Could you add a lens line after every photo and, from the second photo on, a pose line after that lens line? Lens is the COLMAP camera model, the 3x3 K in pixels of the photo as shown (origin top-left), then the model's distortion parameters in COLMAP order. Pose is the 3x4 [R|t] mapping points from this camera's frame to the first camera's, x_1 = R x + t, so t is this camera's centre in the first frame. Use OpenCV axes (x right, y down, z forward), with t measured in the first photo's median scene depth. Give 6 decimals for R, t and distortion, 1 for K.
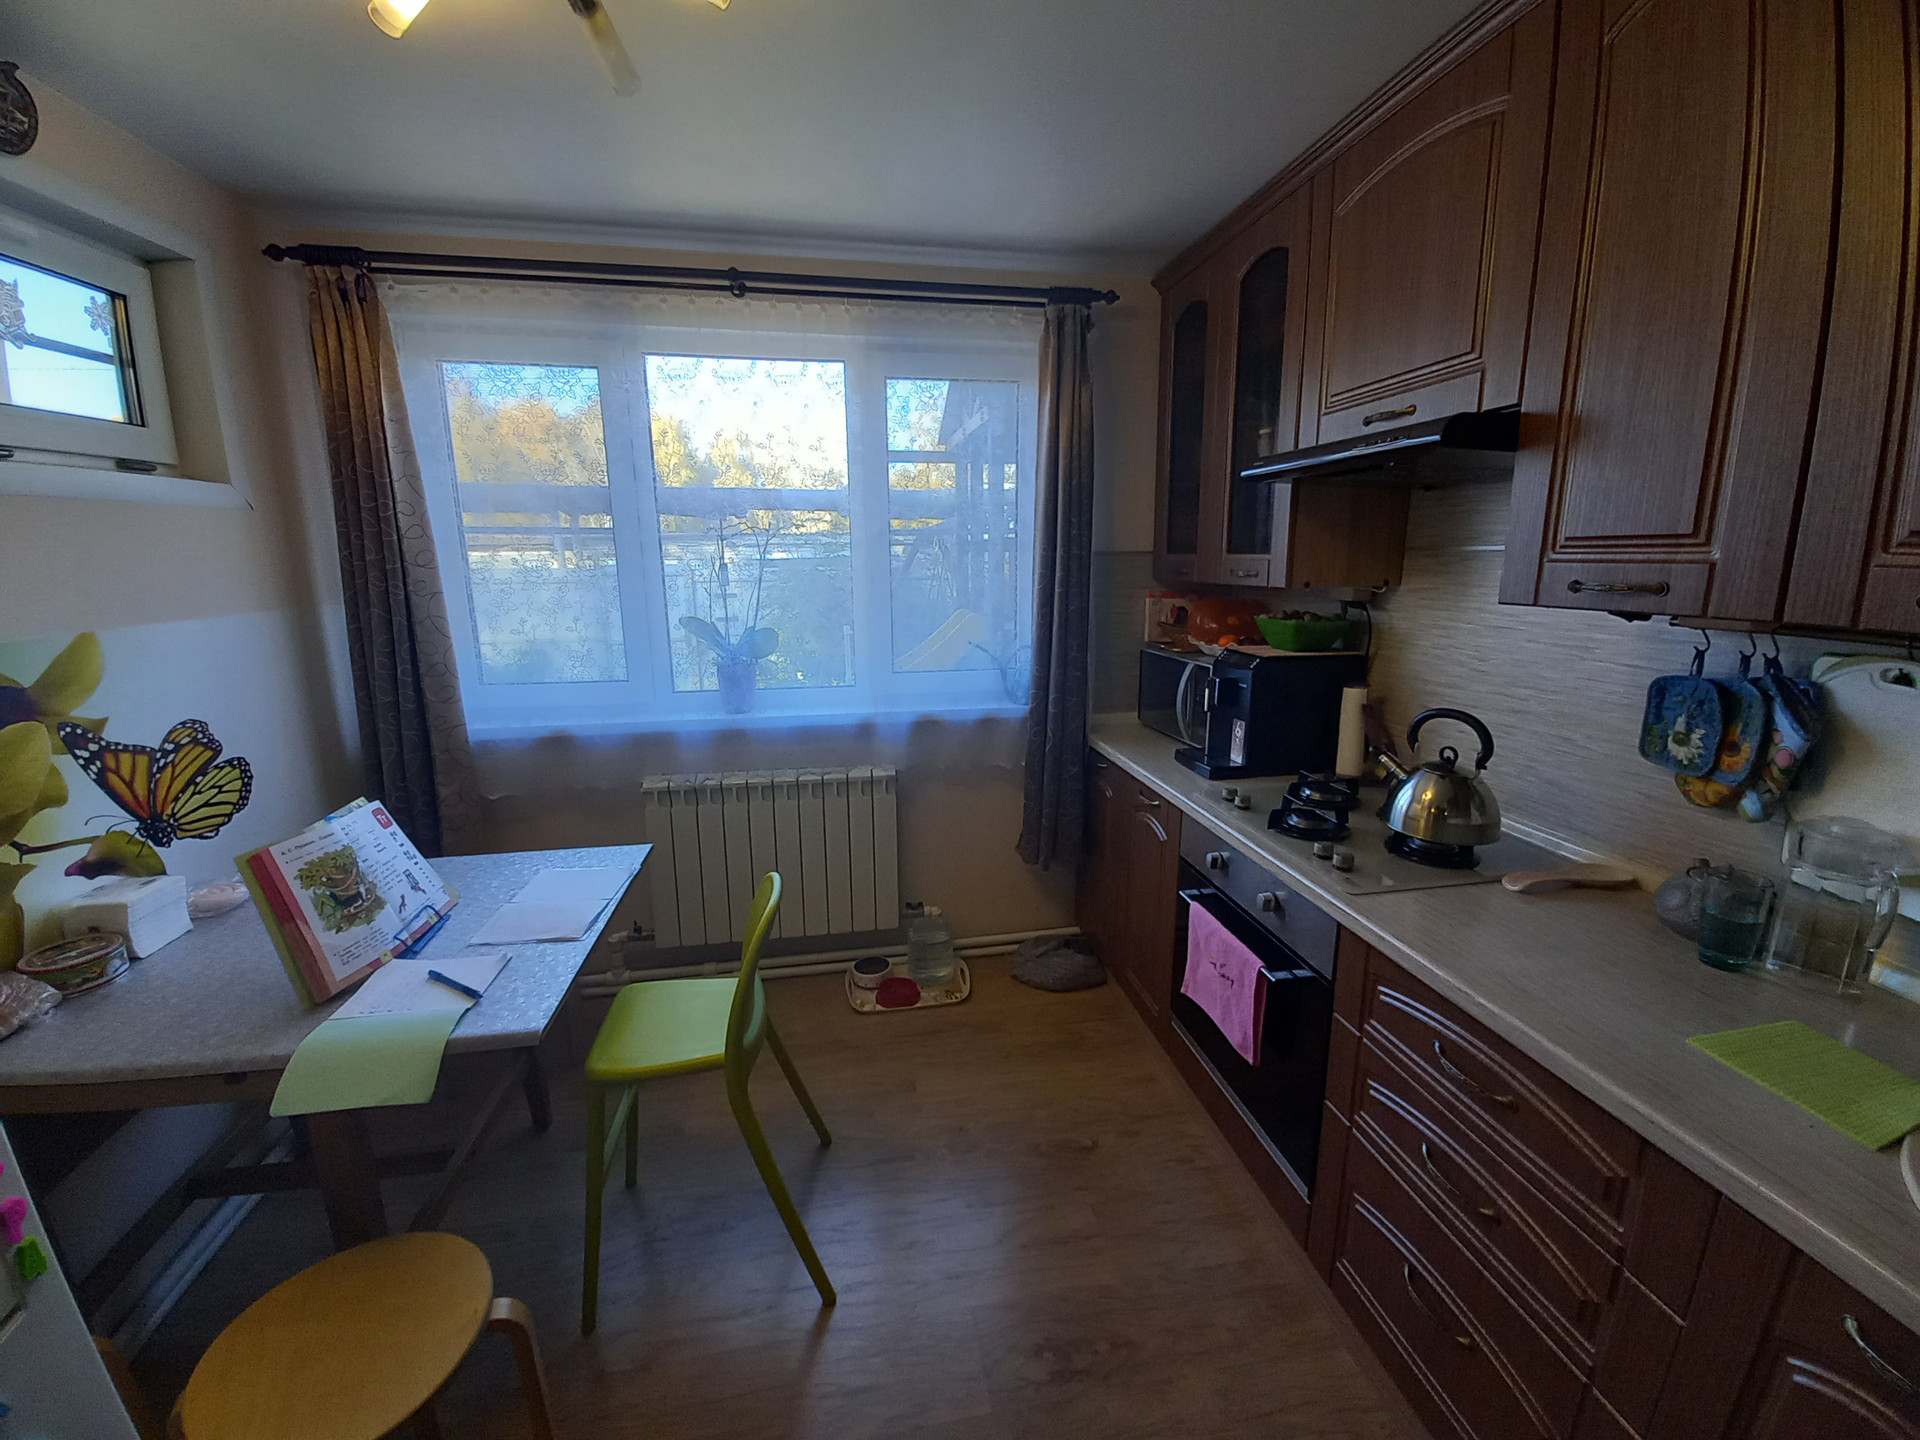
lens RADIAL K [[747.5, 0, 966.9], [0, 747.5, 711.9], [0, 0, 1]] dist [0.018179, -0.017154]
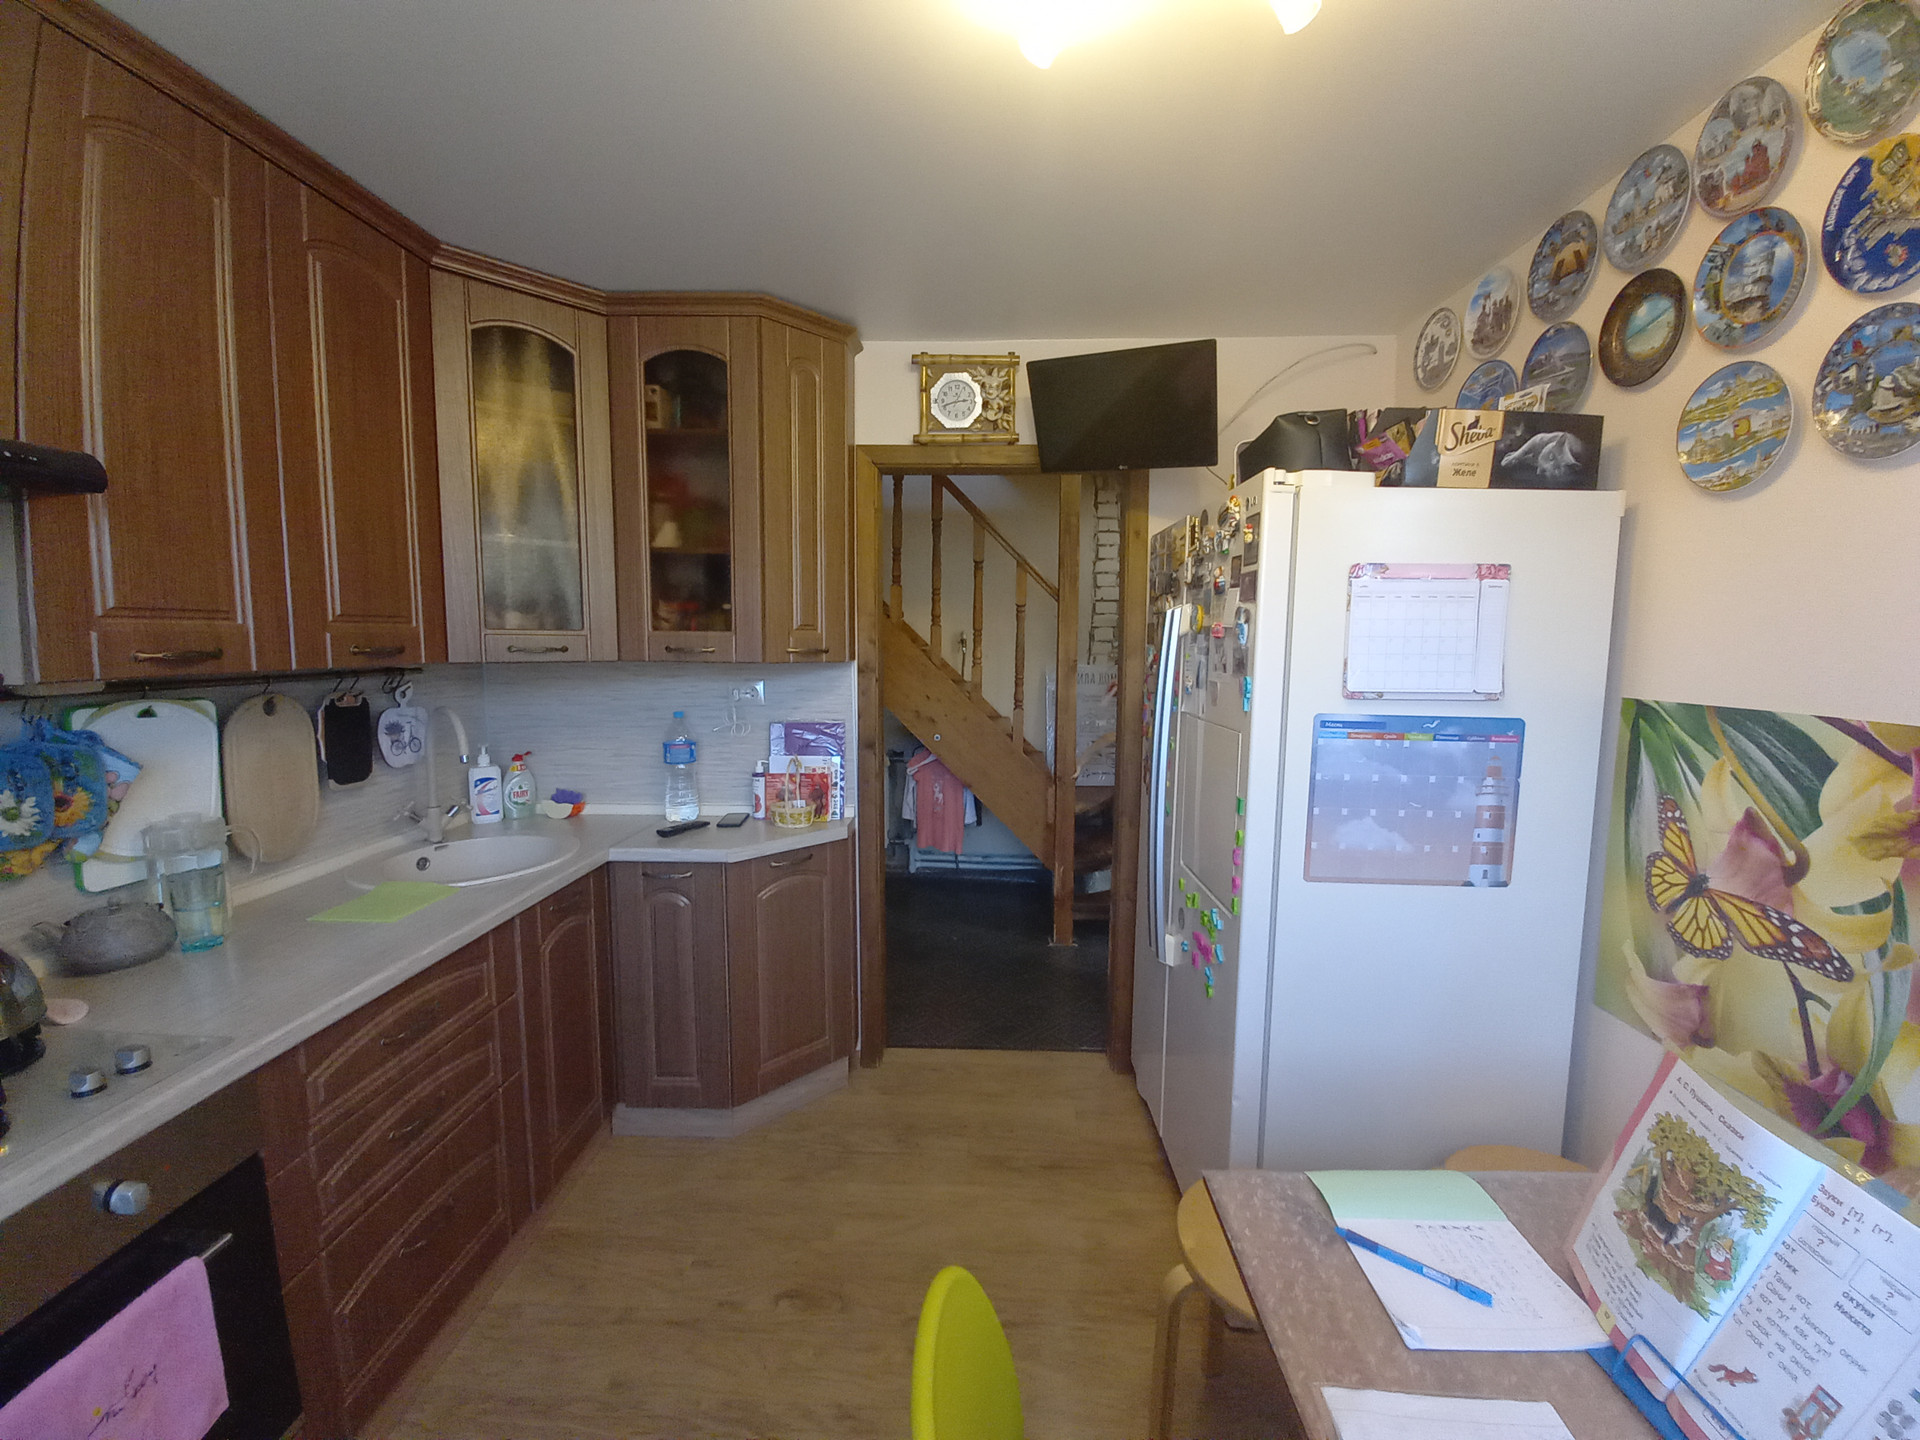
lens RADIAL K [[747.5, 0, 966.9], [0, 747.5, 711.9], [0, 0, 1]] dist [0.018179, -0.017154]
pose [[-0.977511, -0.017584, 0.210148, -0.444633], [0.045026, 0.956134, 0.289447, -0.307082], [-0.206020, 0.292400, -0.933841, 1.581432]]
